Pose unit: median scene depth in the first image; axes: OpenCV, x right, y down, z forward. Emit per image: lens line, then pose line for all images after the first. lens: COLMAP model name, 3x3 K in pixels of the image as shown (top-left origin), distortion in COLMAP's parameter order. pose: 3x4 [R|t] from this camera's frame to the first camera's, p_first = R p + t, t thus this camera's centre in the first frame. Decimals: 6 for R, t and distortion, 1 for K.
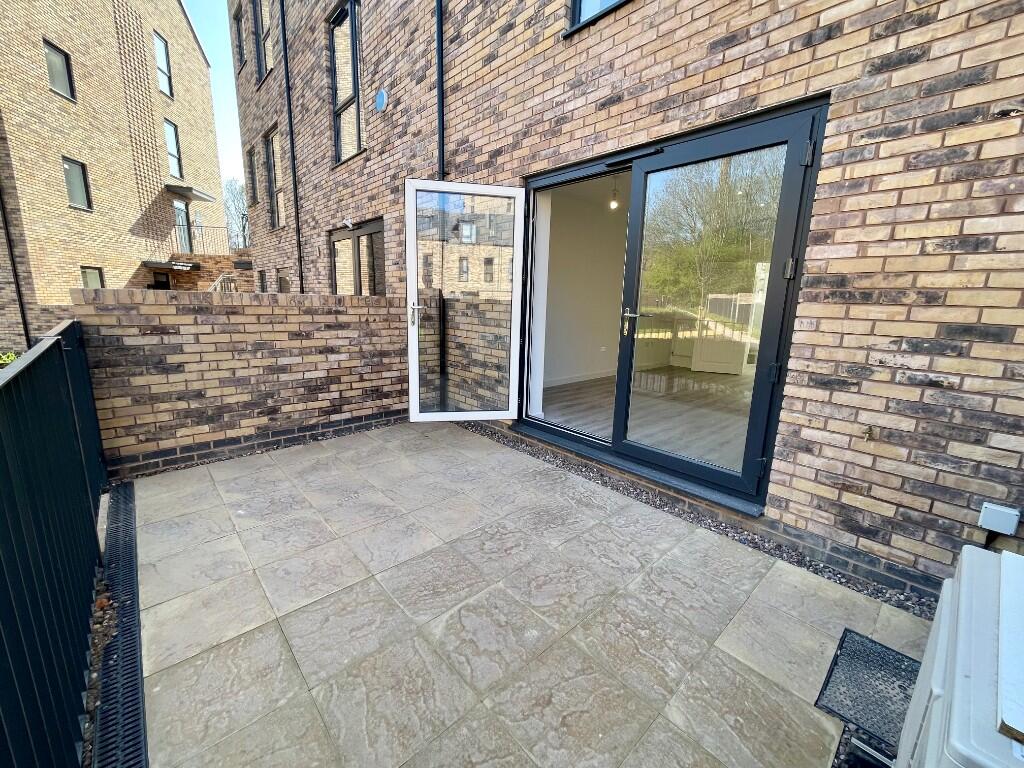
lens RADIAL K [[414.9, 0, 507.0], [0, 414.9, 380.0], [0, 0, 1]] dist [-0.002925, -0.000248]
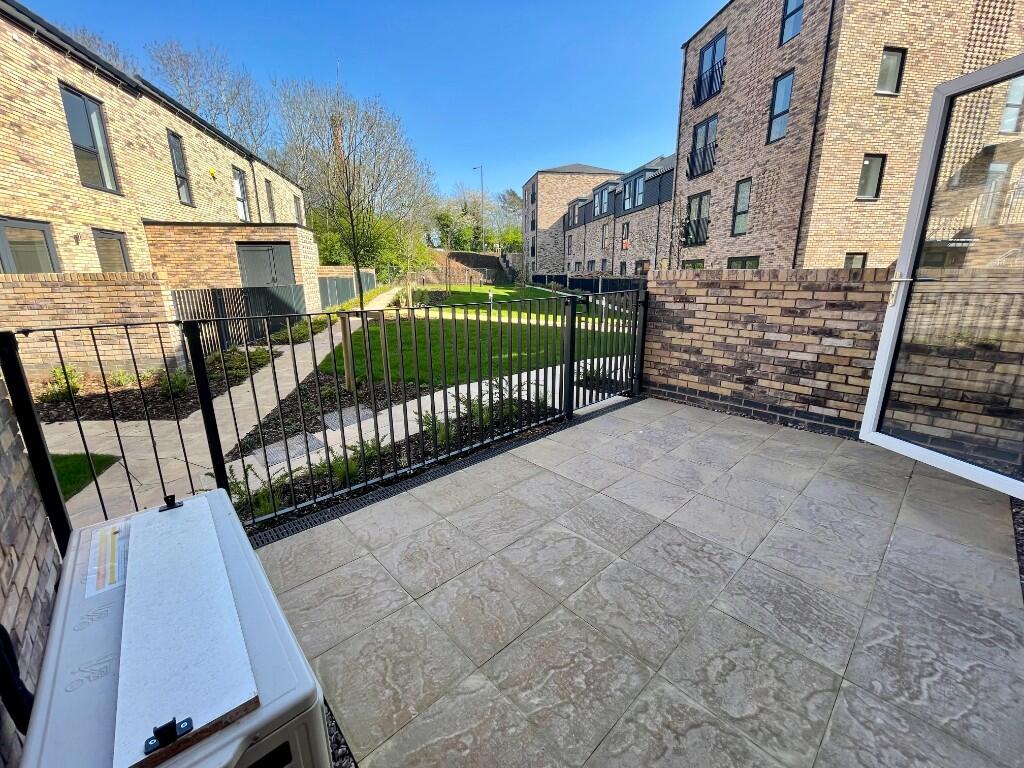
lens RADIAL K [[414.9, 0, 511.9], [0, 414.9, 378.0], [0, 0, 1]] dist [-0.002925, -0.000248]
pose [[0.012691, 0.214367, -0.976671, 0.493693], [-0.185347, 0.960327, 0.208371, -0.044215], [0.982591, 0.178378, 0.051920, 0.366420]]
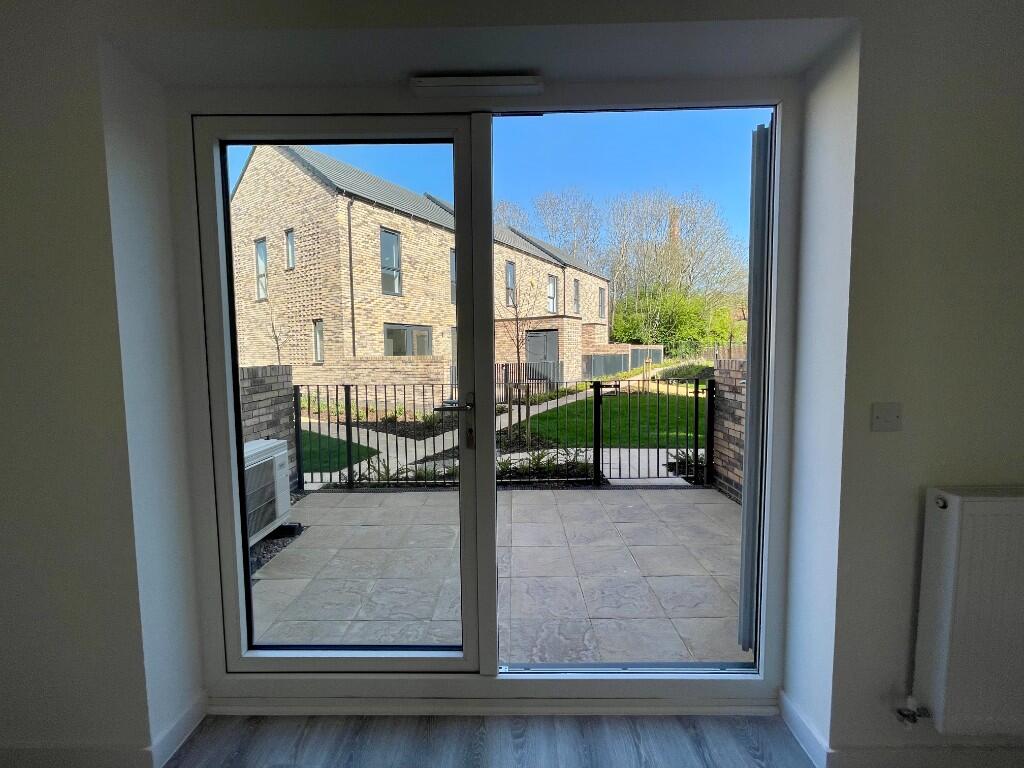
lens RADIAL K [[414.9, 0, 515.5], [0, 414.9, 379.1], [0, 0, 1]] dist [-0.002925, -0.000248]
pose [[-0.667441, 0.032510, -0.743953, 0.559106], [-0.147998, 0.973326, 0.175311, -0.252428], [0.729807, 0.227113, -0.644826, 1.190318]]
